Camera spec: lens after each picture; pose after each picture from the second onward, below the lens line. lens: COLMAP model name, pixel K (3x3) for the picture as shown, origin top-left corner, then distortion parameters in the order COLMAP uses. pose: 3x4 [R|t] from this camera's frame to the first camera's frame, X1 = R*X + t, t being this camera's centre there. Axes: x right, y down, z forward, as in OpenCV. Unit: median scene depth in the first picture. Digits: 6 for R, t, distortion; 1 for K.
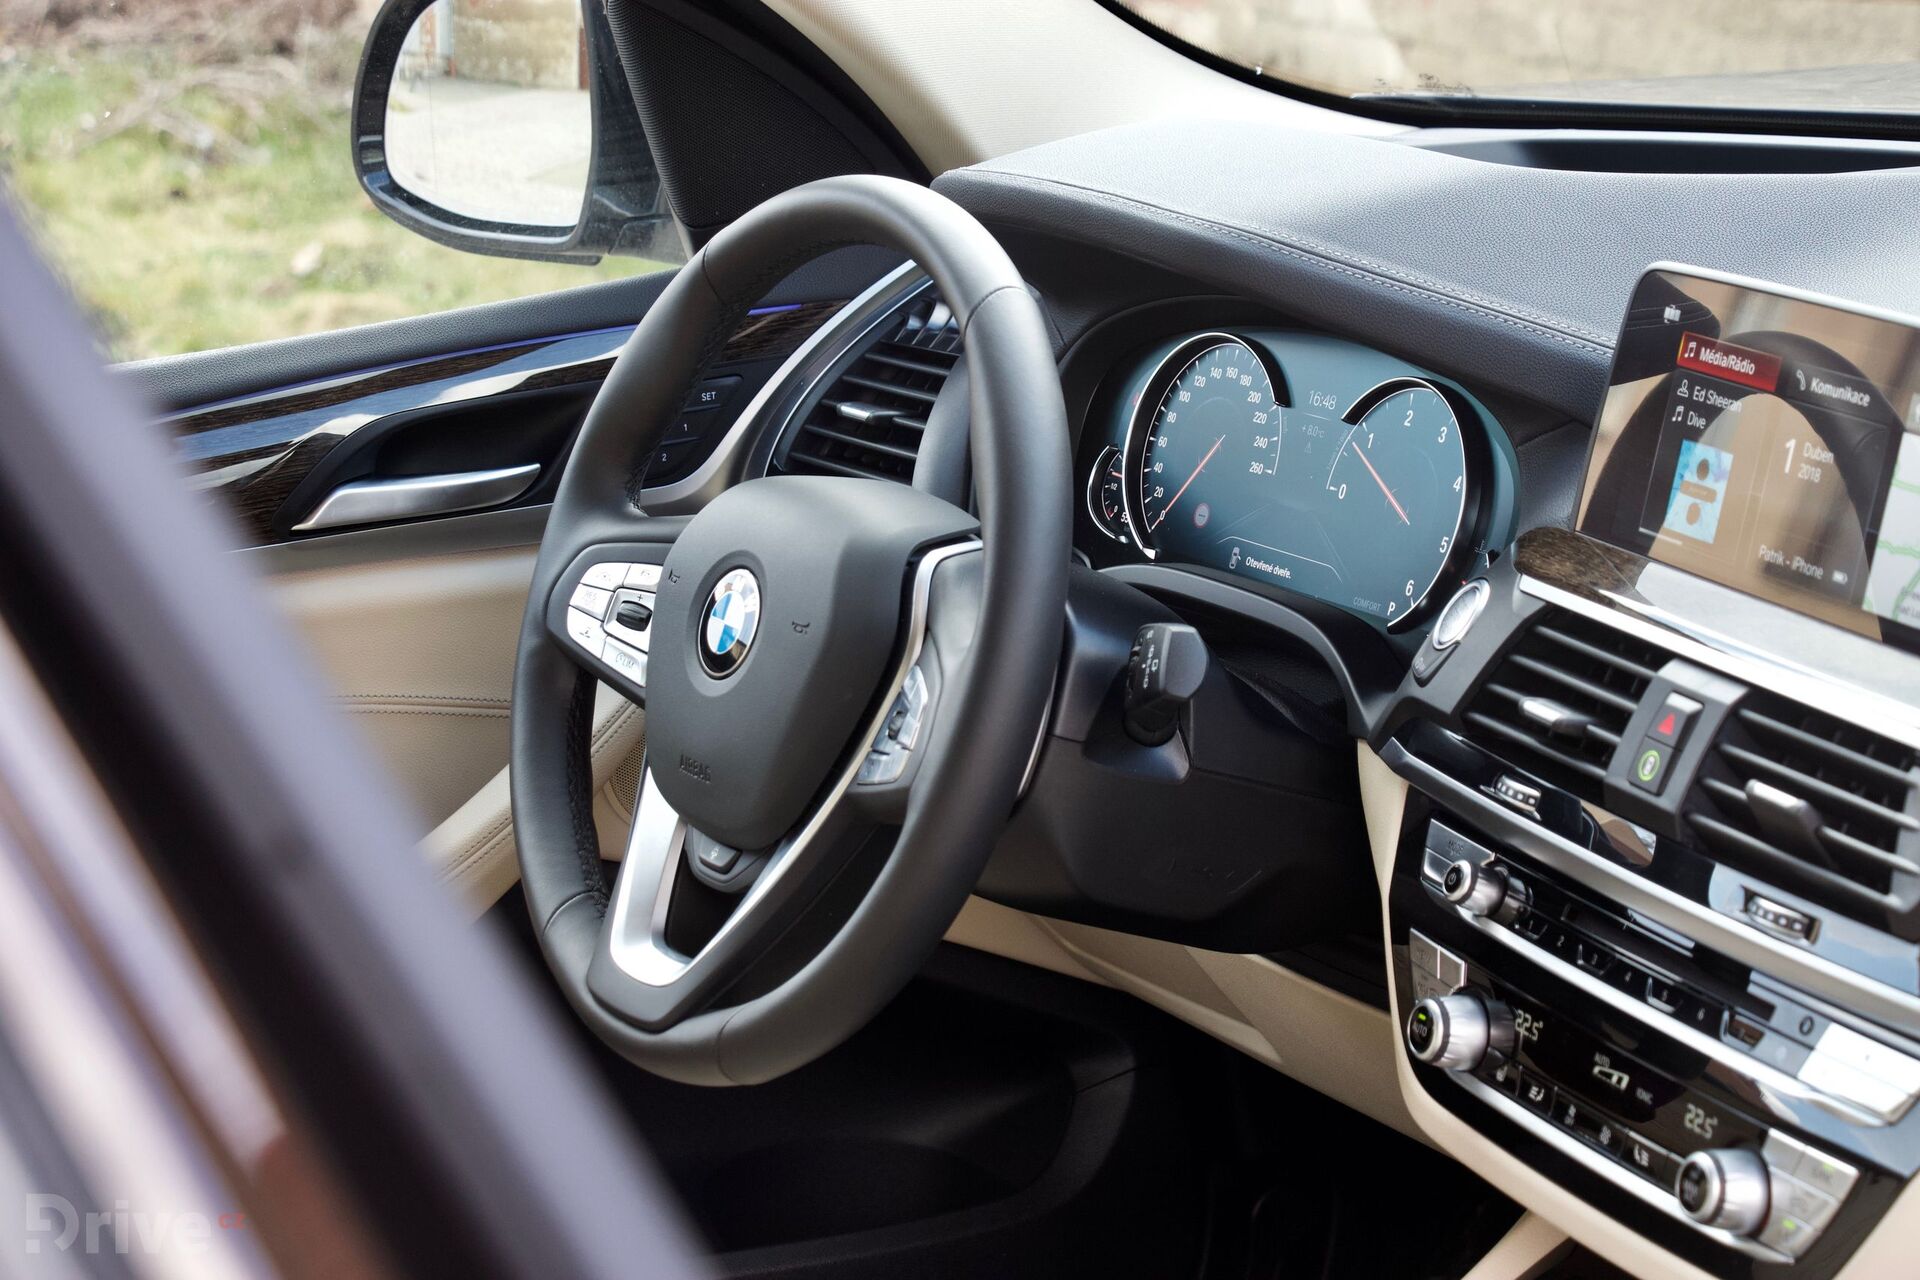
lens RADIAL K [[4479.5, 0, 960.0], [0, 4479.5, 640.0], [0, 0, 1]] dist [0.265807, 0.159932]
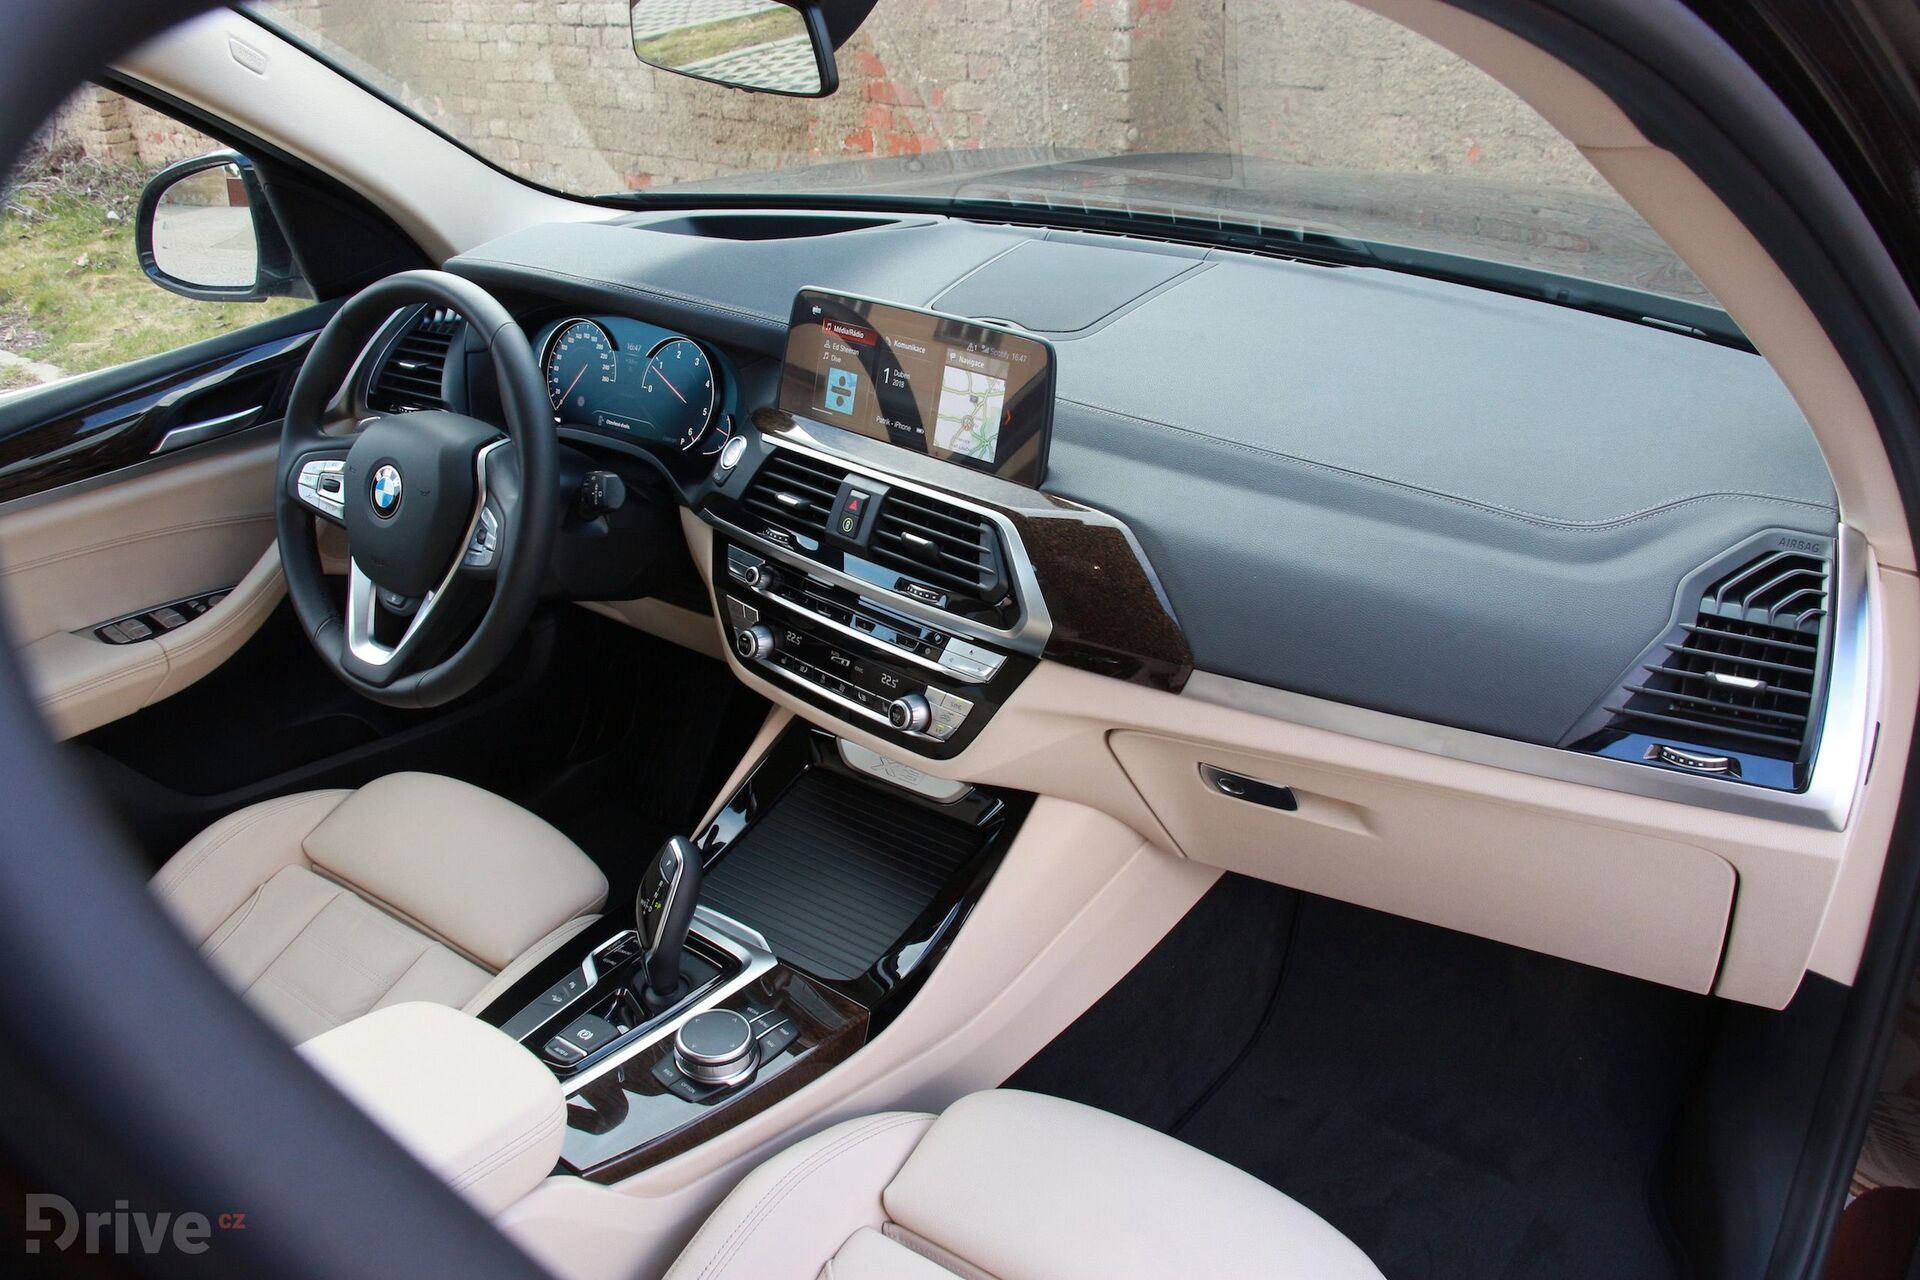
lens RADIAL K [[1555.1, 0, 960.0], [0, 1555.1, 640.0], [0, 0, 1]] dist [-0.185173, 0.142807]
pose [[0.925418, -0.155132, 0.345739, -0.061486], [0.084096, 0.973689, 0.211796, -0.066613], [-0.369499, -0.166925, 0.914115, 0.249335]]
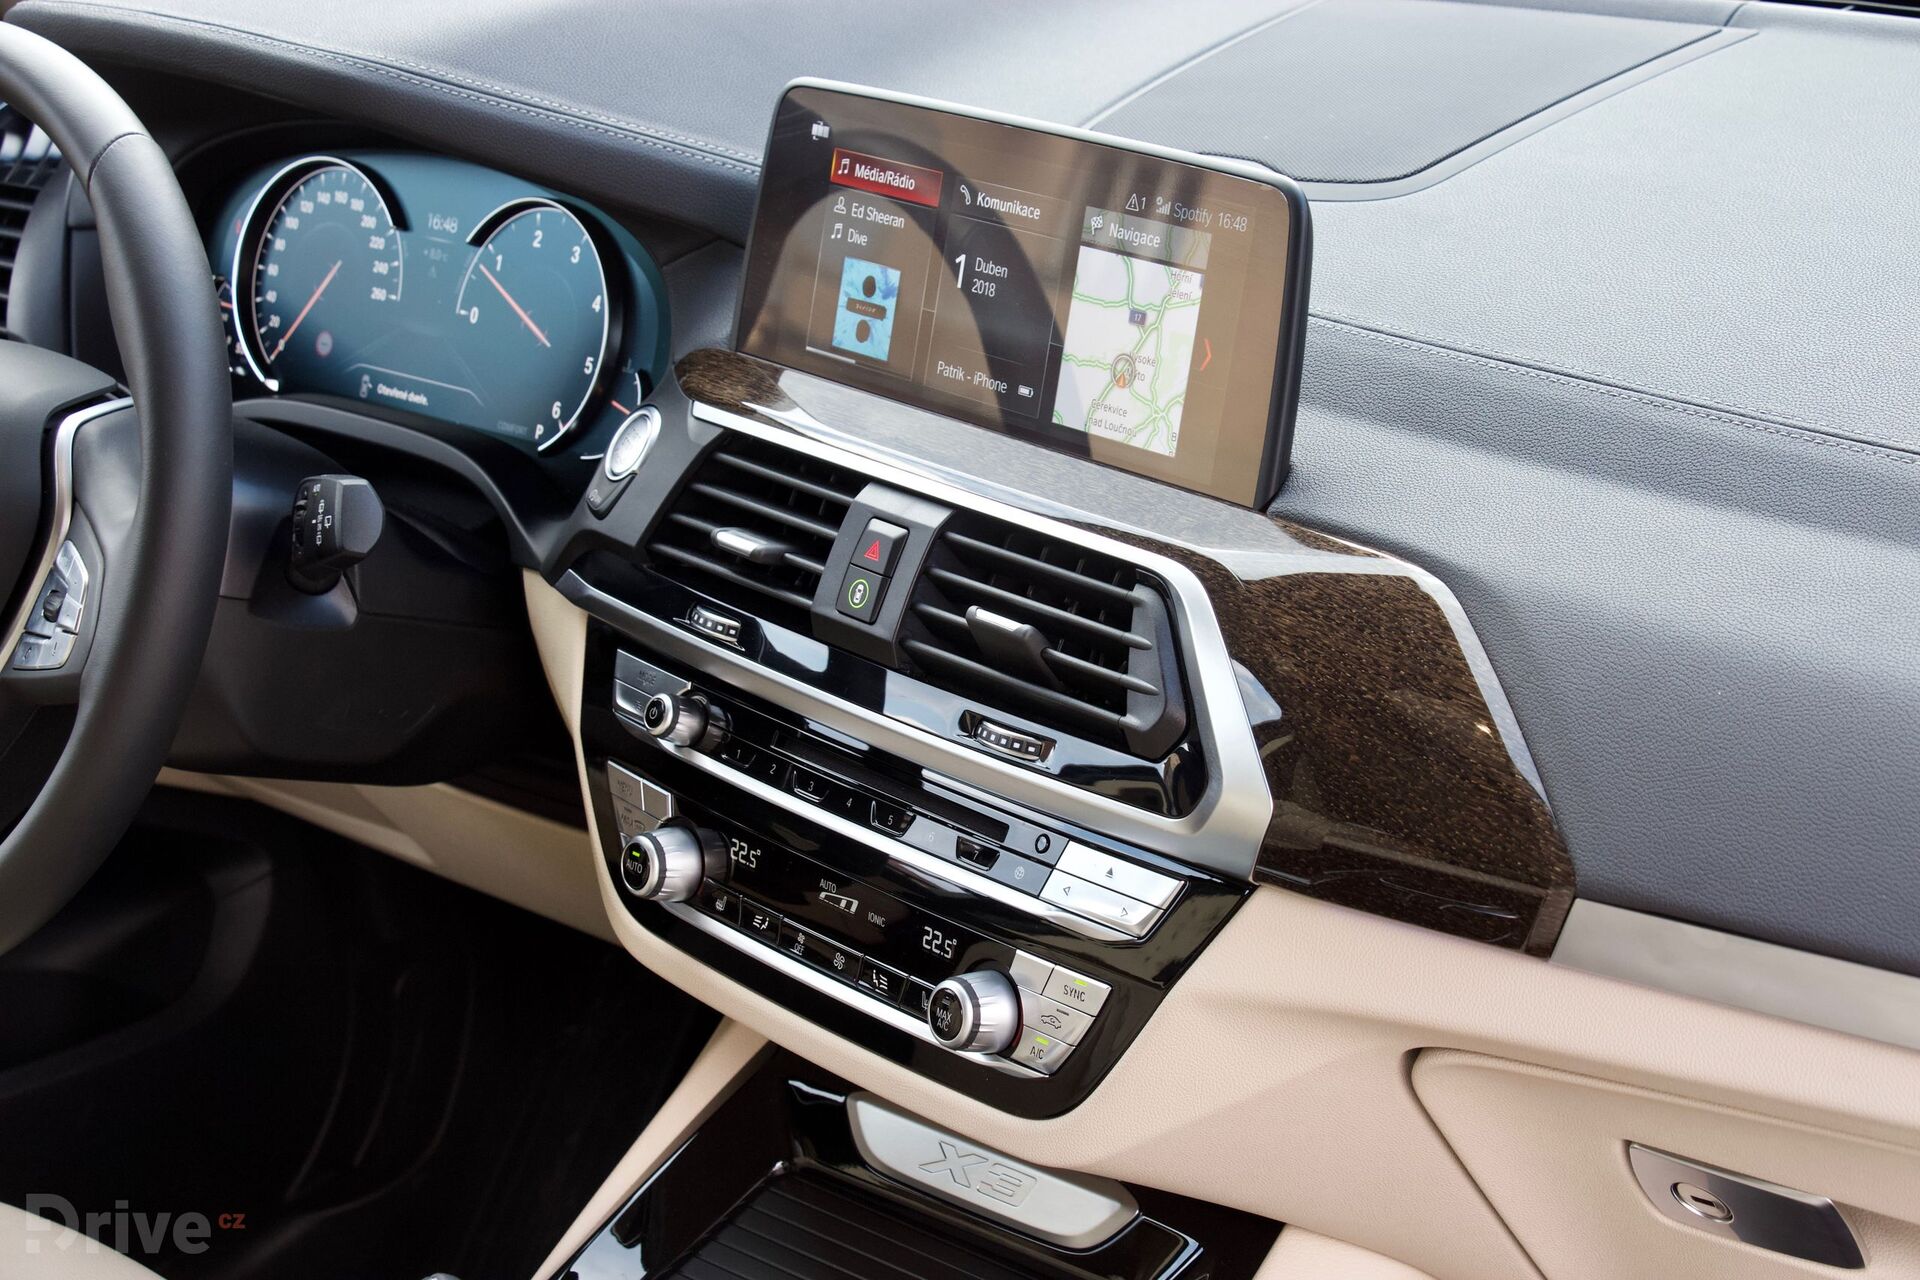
lens RADIAL K [[3802.9, 0, 960.0], [0, 3802.9, 640.0], [0, 0, 1]] dist [0.205984, 0.338555]
pose [[0.962974, -0.093102, 0.253007, -0.036062], [0.072899, 0.993440, 0.088109, -0.031340], [-0.259550, -0.066403, 0.963444, 0.164007]]
